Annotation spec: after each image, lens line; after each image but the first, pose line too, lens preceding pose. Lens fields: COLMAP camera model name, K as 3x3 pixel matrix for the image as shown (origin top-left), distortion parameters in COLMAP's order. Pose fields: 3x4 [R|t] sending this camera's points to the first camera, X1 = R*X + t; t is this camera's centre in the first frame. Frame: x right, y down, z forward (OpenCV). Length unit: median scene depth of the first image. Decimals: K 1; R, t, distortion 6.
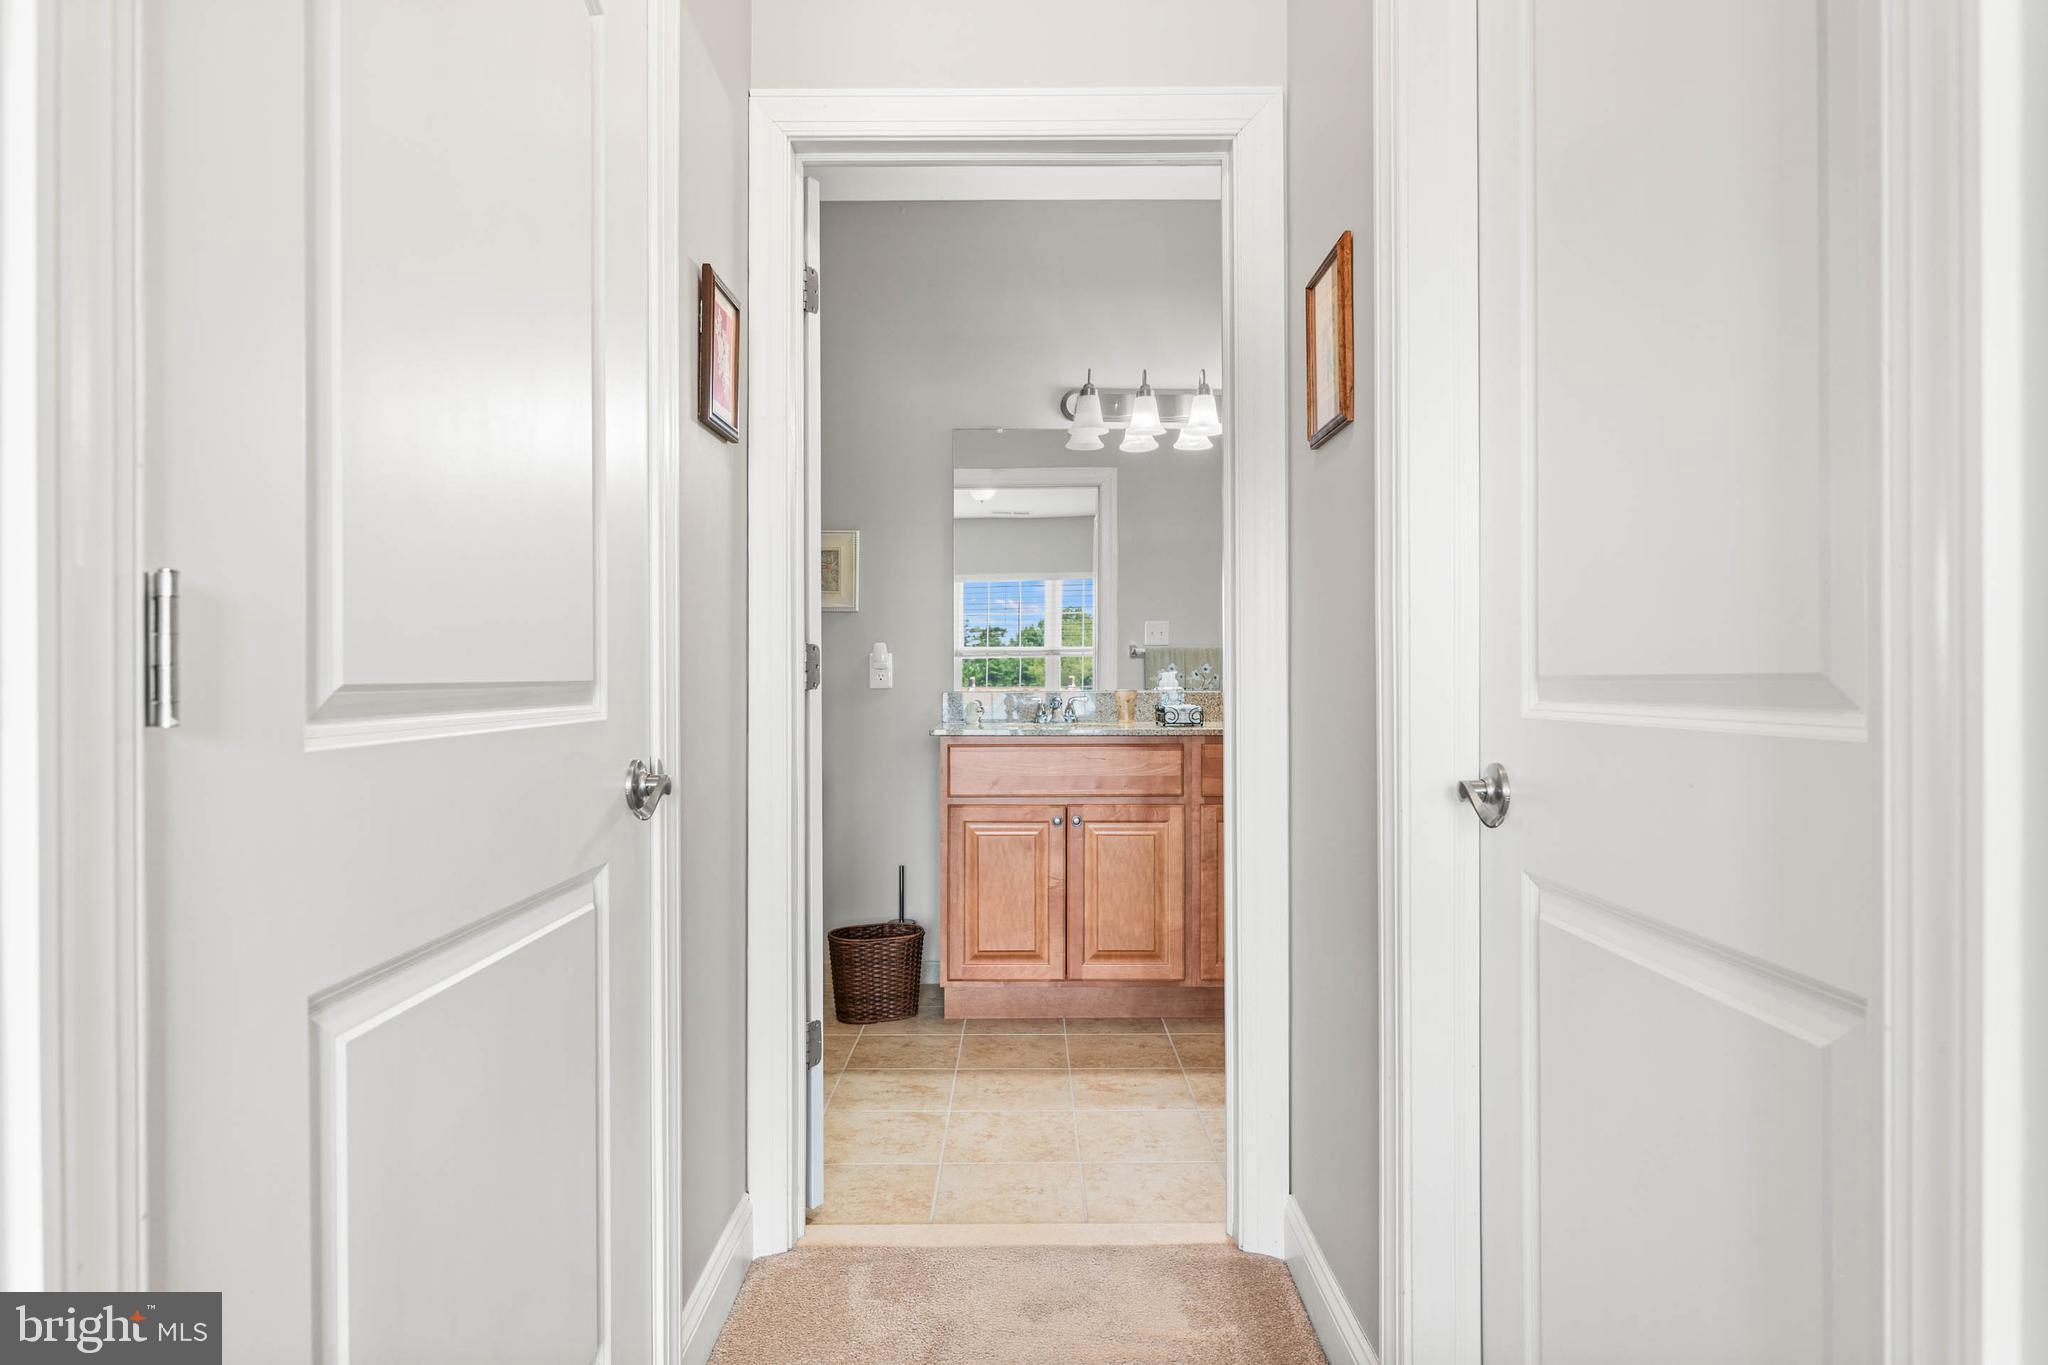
lens RADIAL K [[1179.0, 0, 1024.3], [0, 1179.0, 672.0], [0, 0, 1]] dist [0.000896, -0.001482]
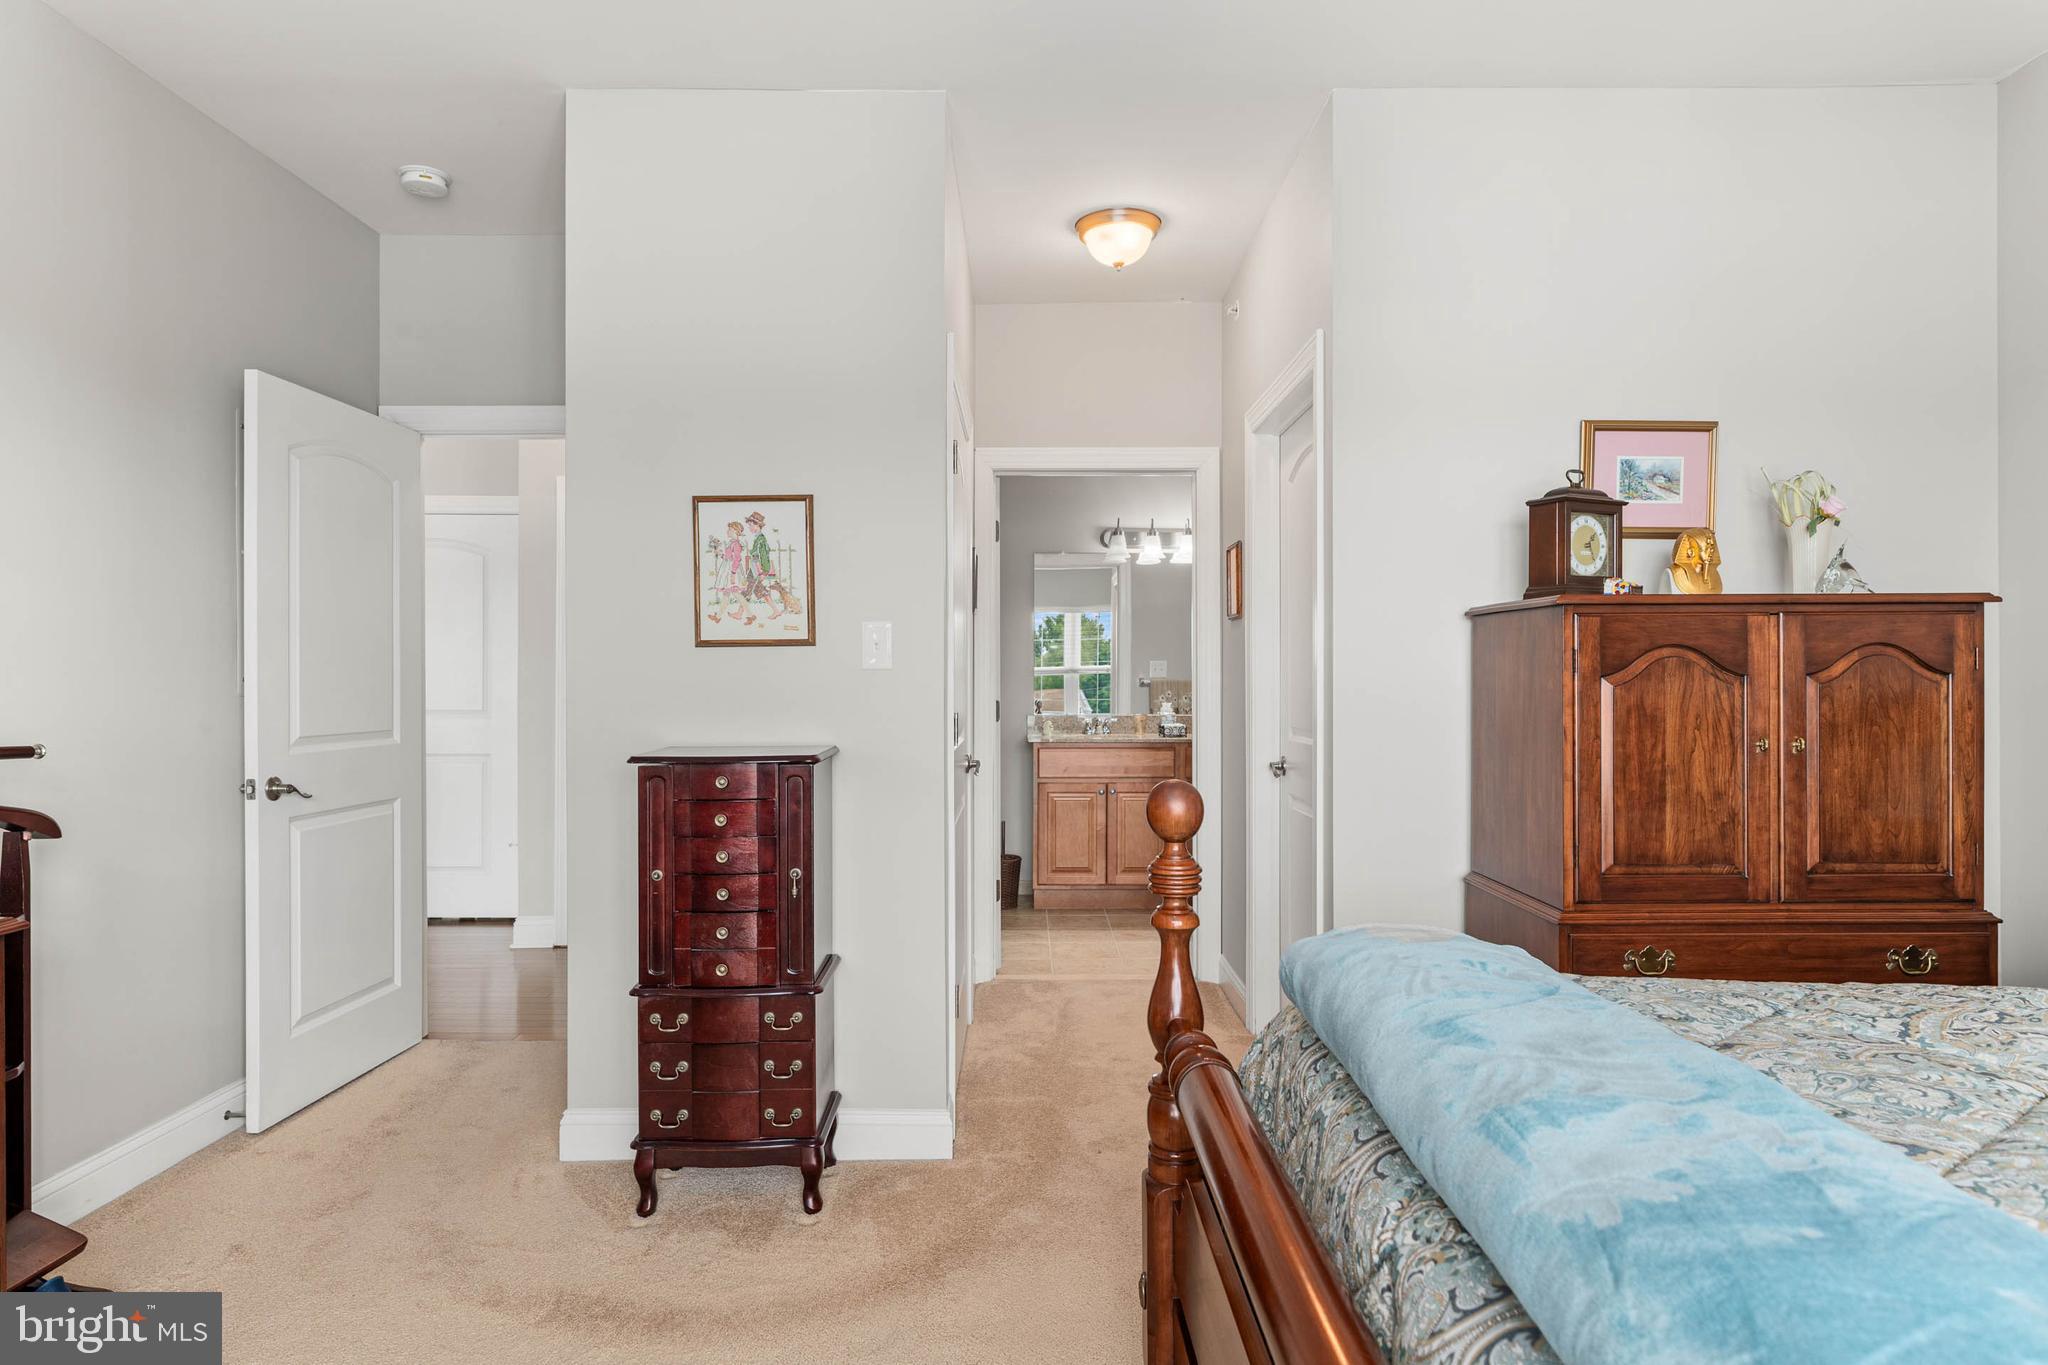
lens RADIAL K [[1179.0, 0, 1024.3], [0, 1179.0, 672.0], [0, 0, 1]] dist [0.000896, -0.001482]
pose [[0.999994, 0.003027, 0.001949, -0.087957], [-0.003027, 0.999995, -0.000445, -0.047591], [-0.001950, 0.000439, 0.999998, -0.715593]]
